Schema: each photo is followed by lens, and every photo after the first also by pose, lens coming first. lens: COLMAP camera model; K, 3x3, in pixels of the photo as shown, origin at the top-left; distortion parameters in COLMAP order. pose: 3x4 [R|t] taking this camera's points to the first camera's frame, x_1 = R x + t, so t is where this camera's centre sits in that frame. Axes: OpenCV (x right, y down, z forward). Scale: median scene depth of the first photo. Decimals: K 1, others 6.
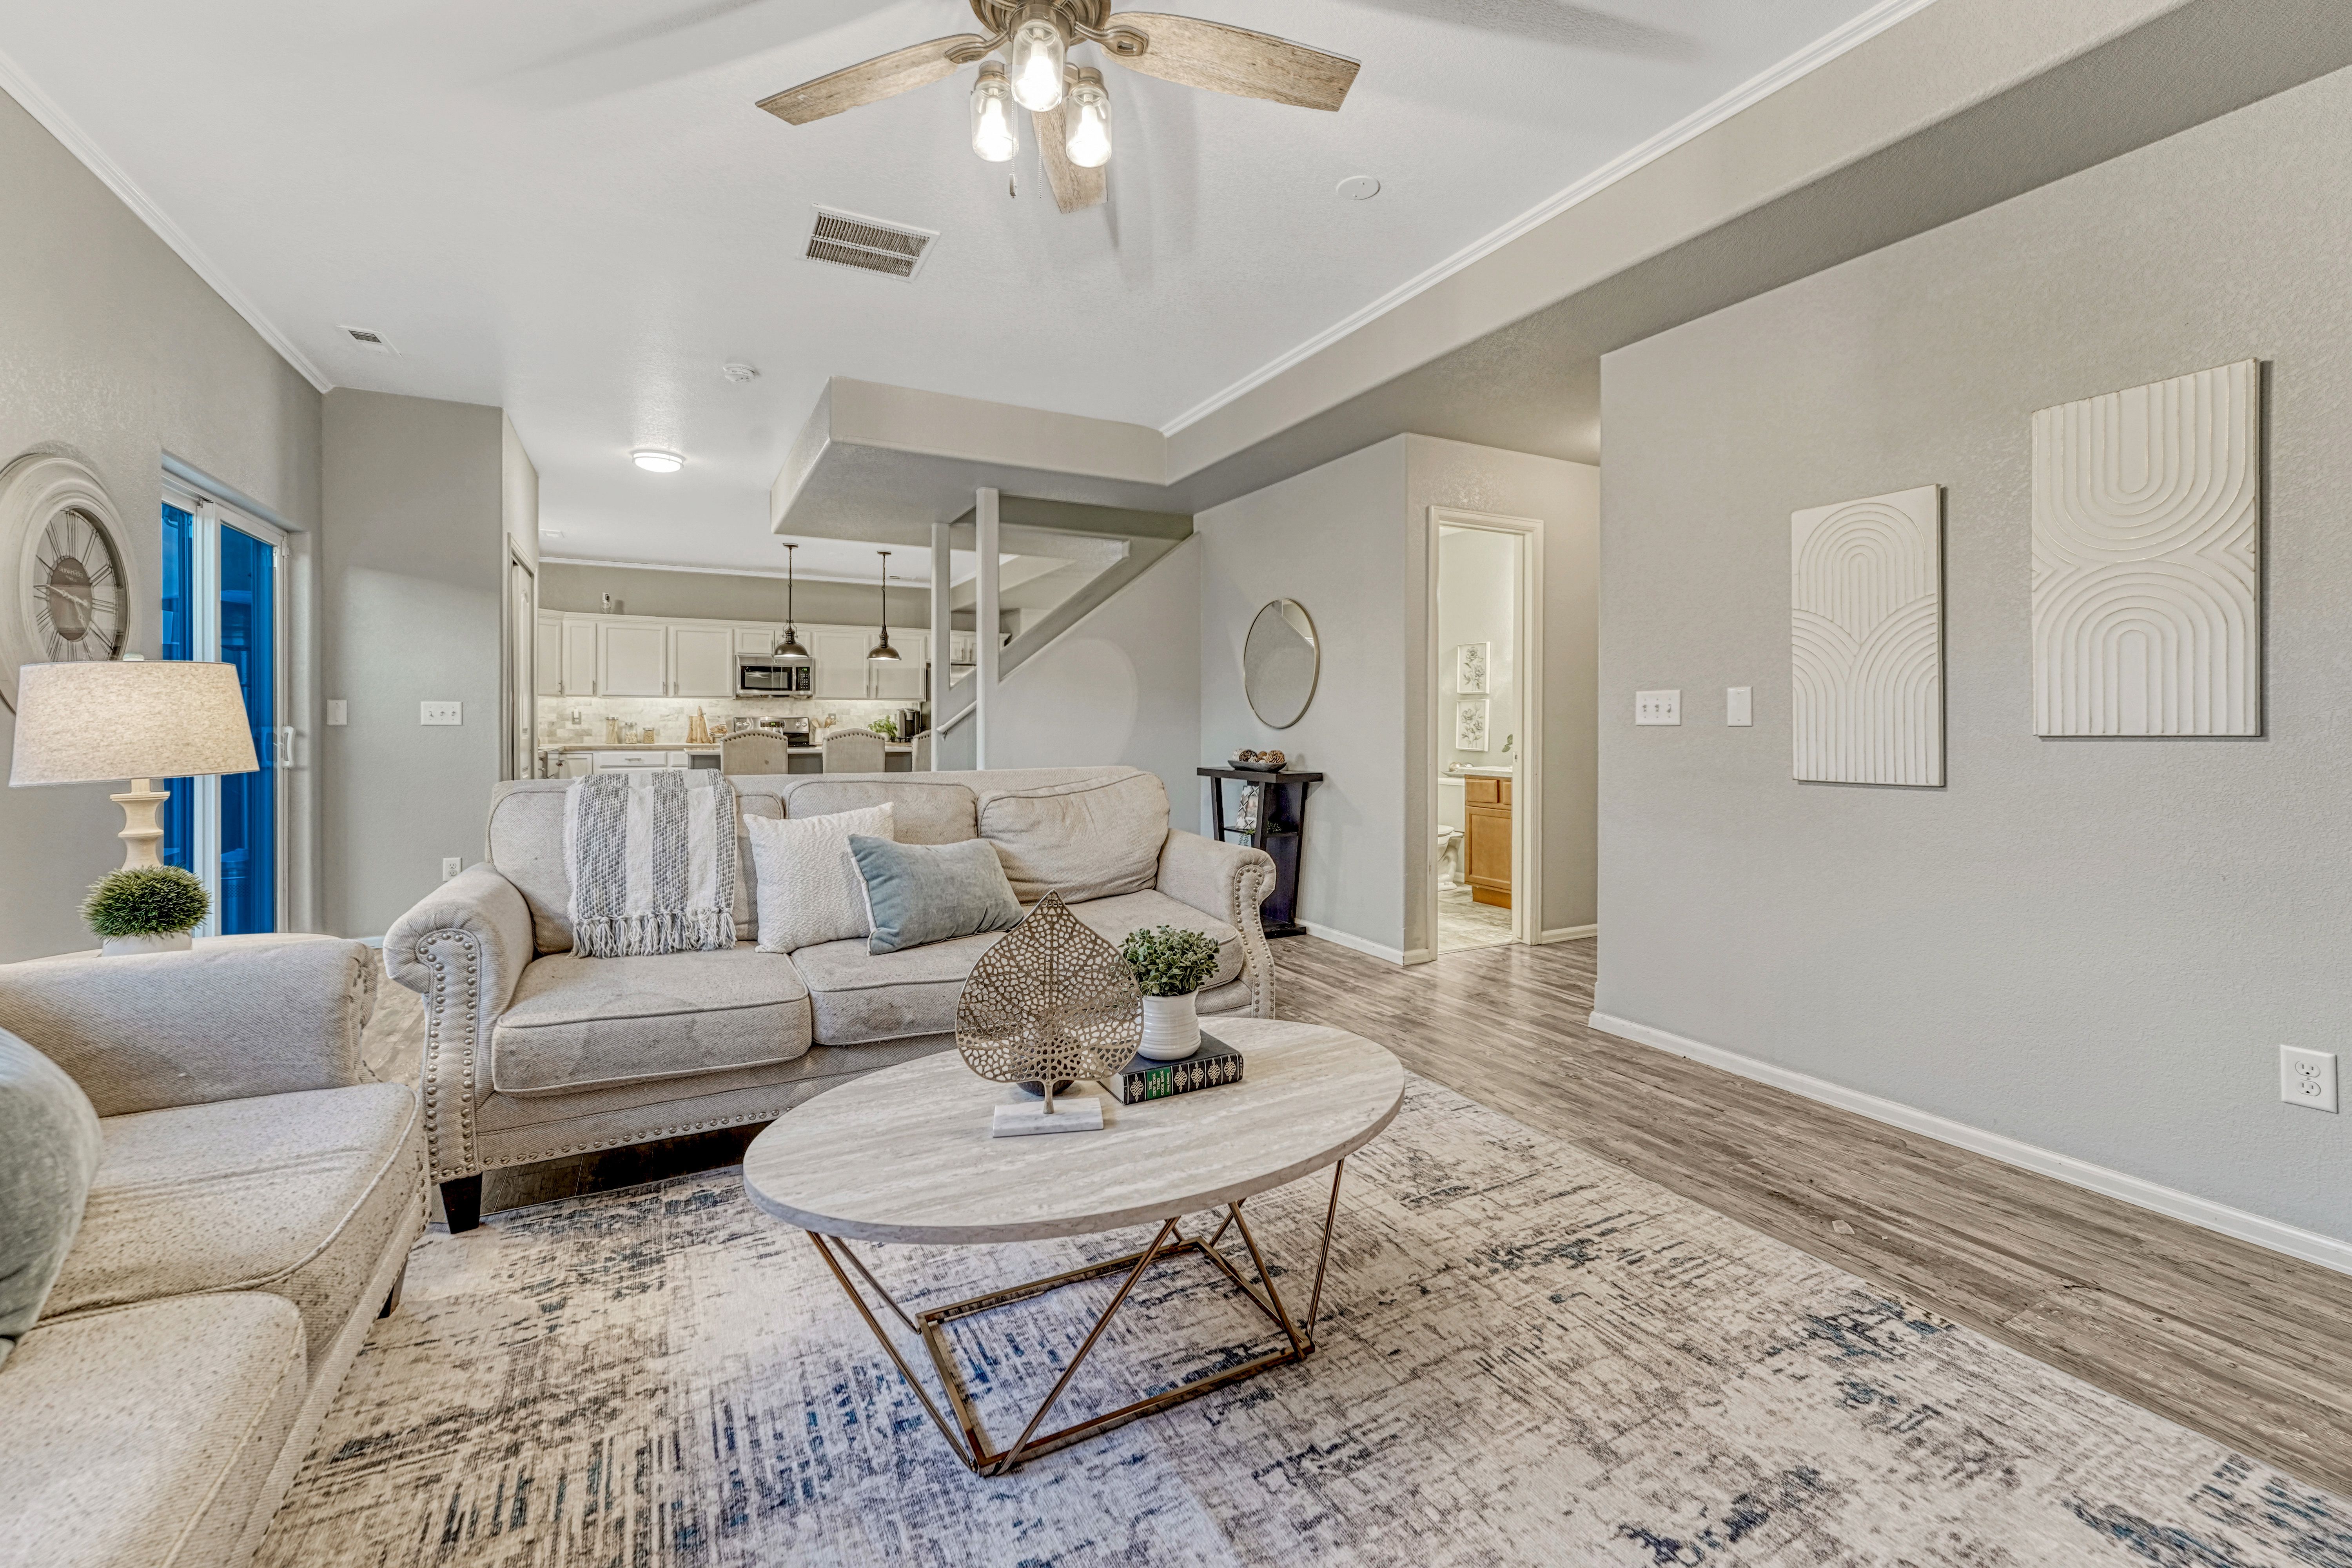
lens RADIAL K [[966.9, 0, 1180.2], [0, 966.9, 730.4], [0, 0, 1]] dist [-0.000424, 0.000396]
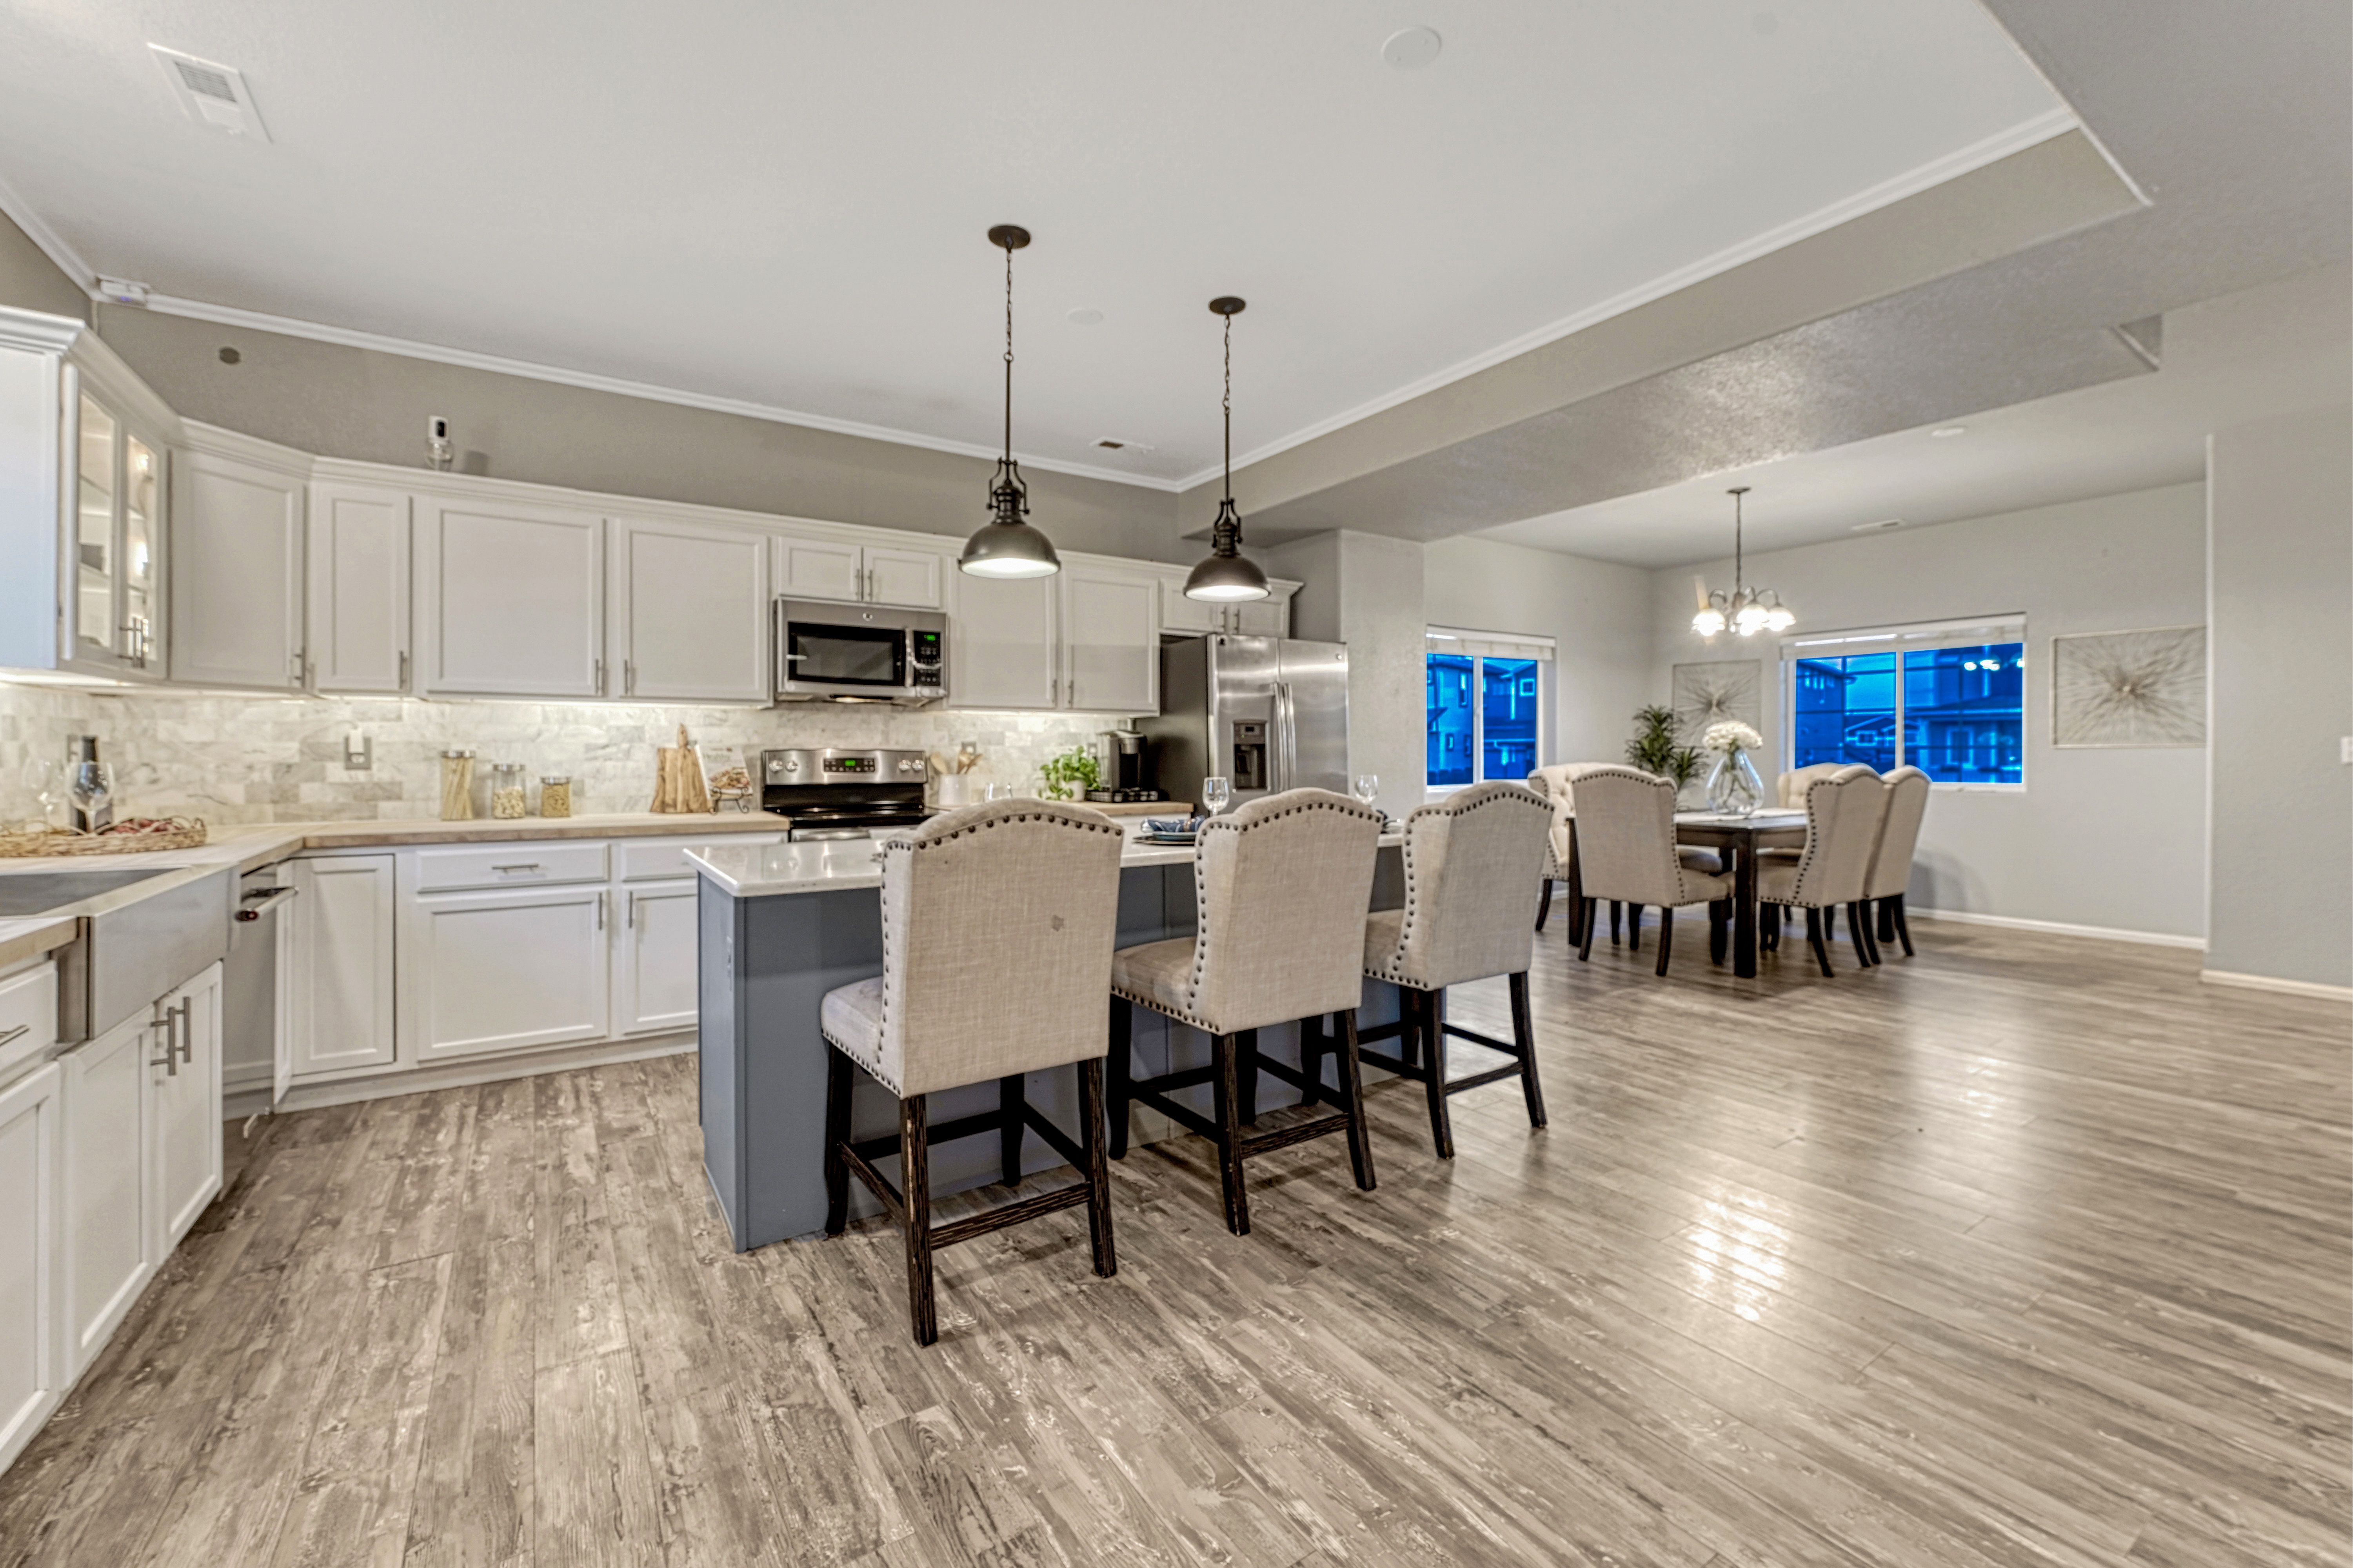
lens RADIAL K [[958.4, 0, 1164.8], [0, 958.4, 756.0], [0, 0, 1]] dist [-0.010767, 0.000069]
pose [[0.996331, -0.002395, 0.085553, -1.234343], [0.002920, 0.999978, -0.006007, -0.030764], [-0.085537, 0.006235, 0.996316, 2.174548]]
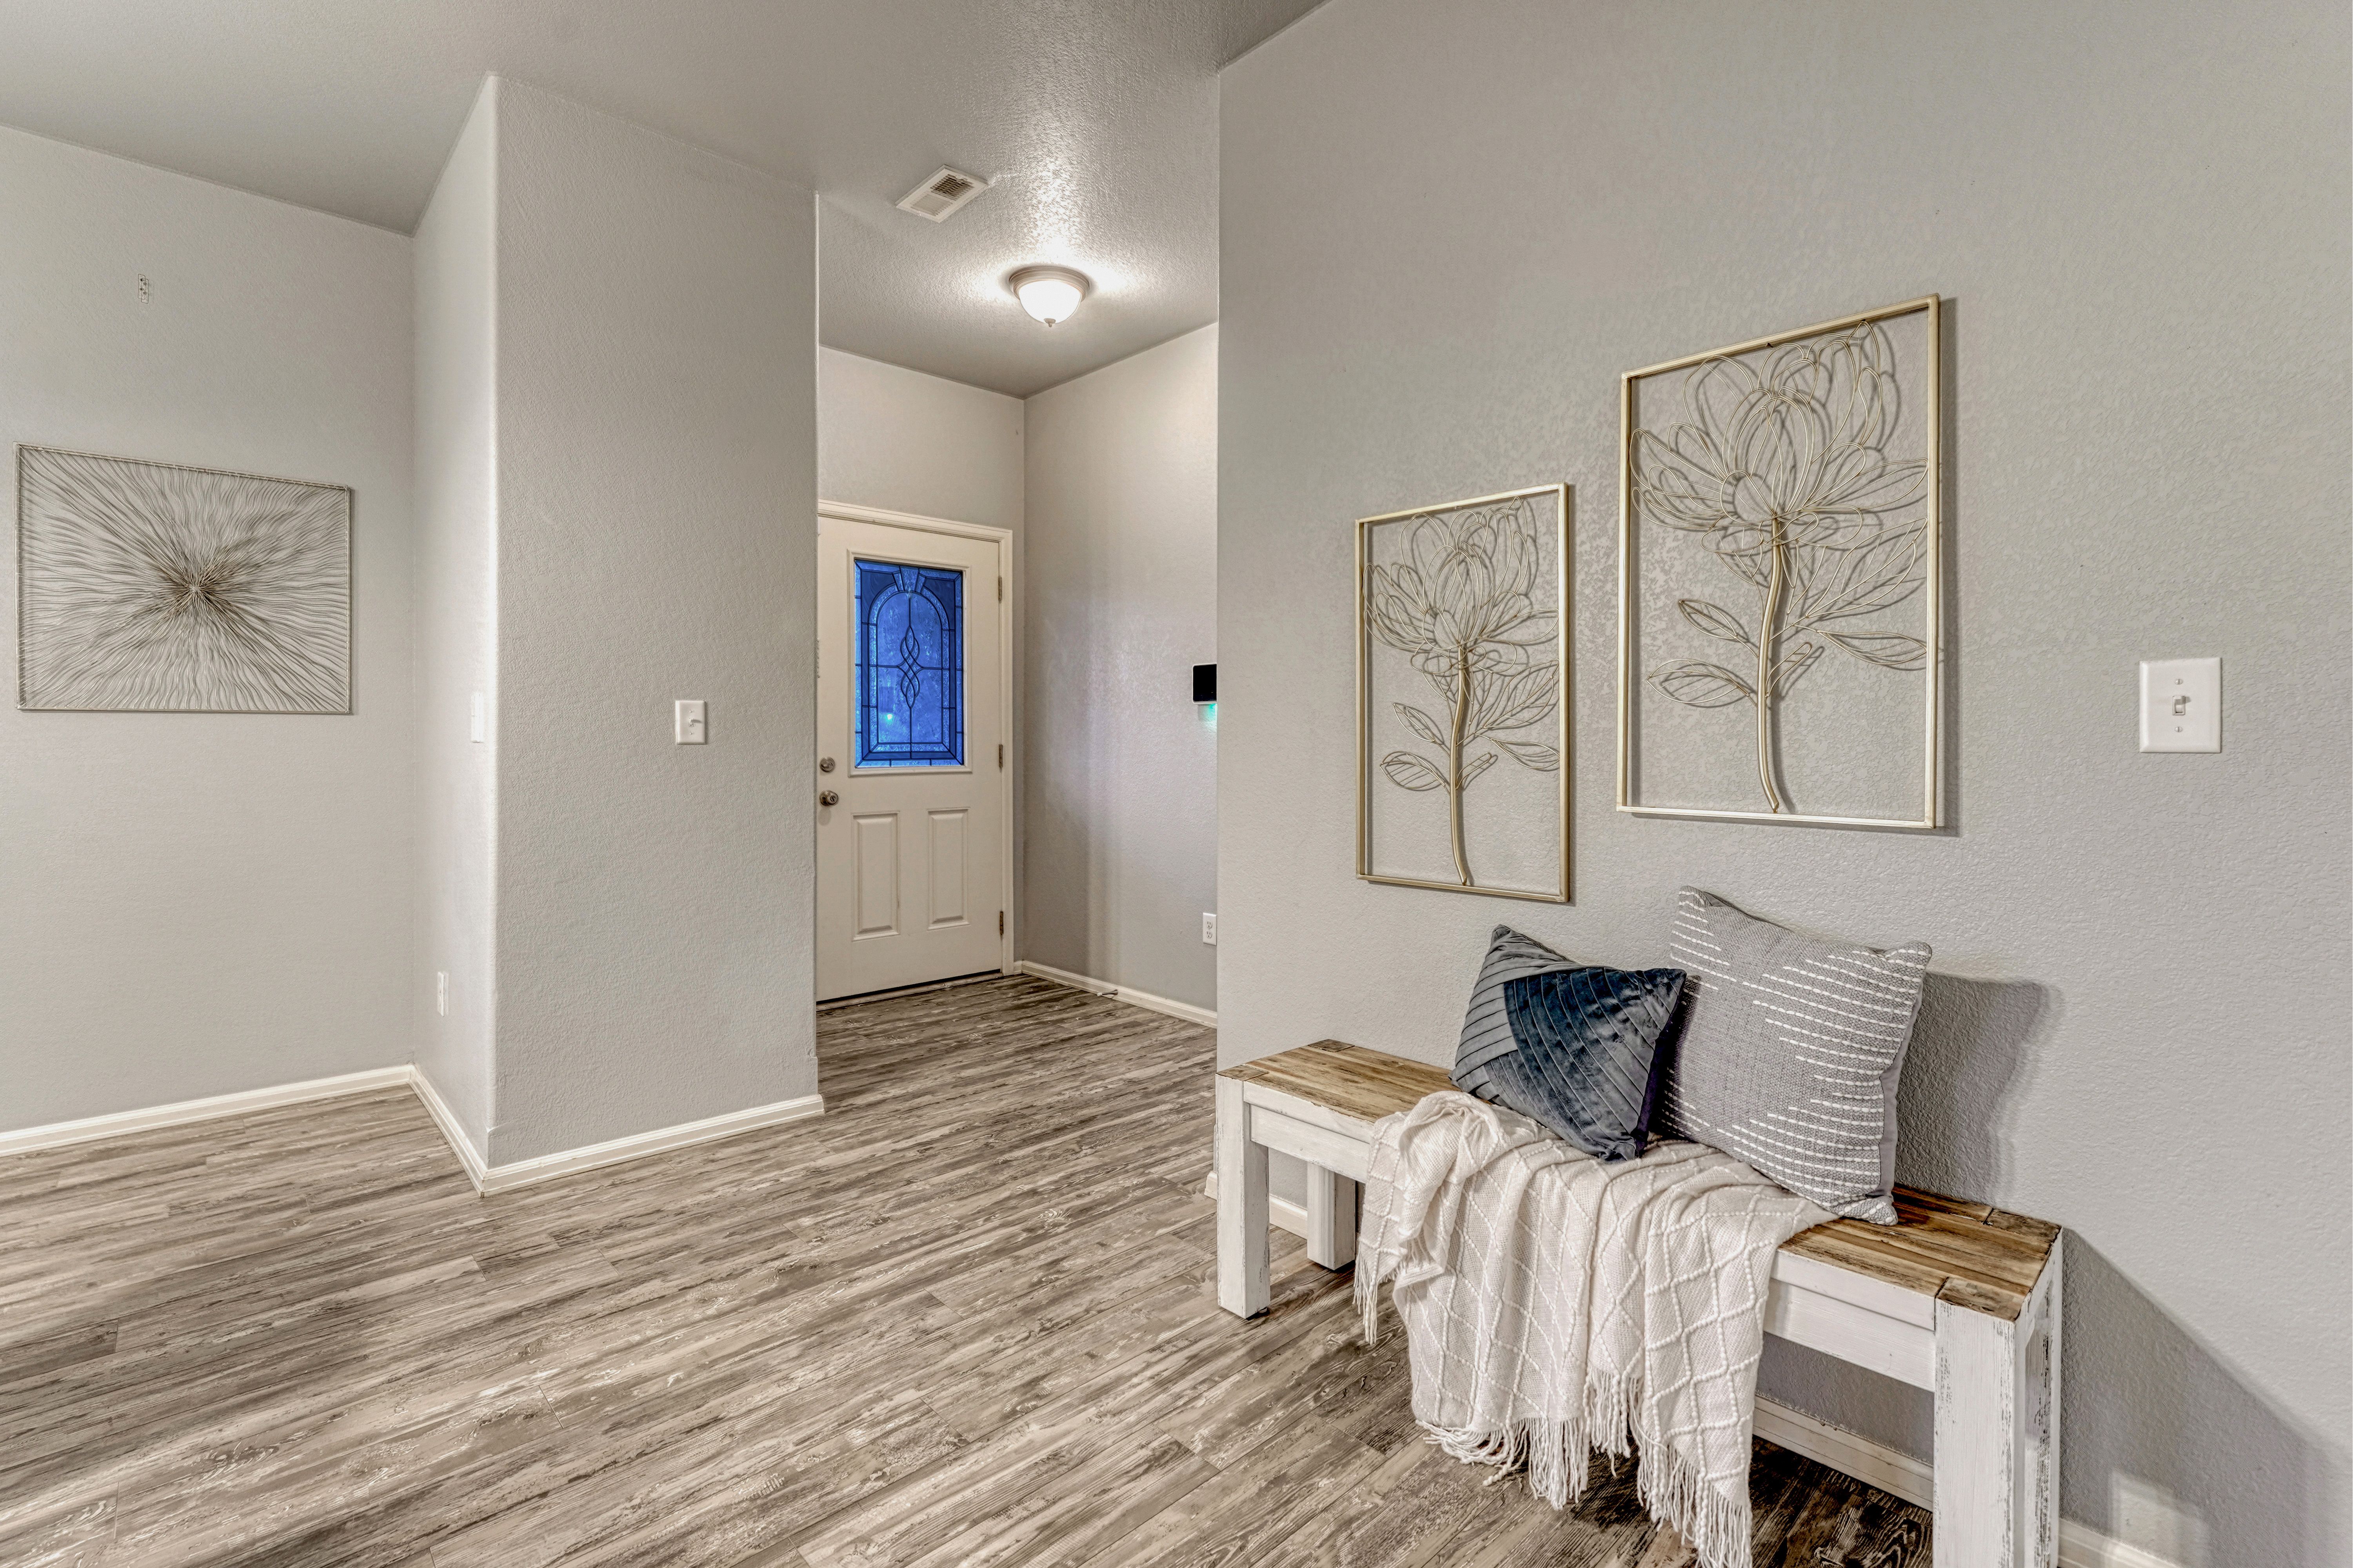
lens RADIAL K [[1049.0, 0, 1184.0], [0, 1049.0, 768.7], [0, 0, 1]] dist [-0.013671, 0.005595]
pose [[-0.263662, -0.024224, 0.964311, -0.223102], [0.002722, 0.999662, 0.025857, -0.021416], [-0.964611, 0.009442, -0.263507, 3.424031]]
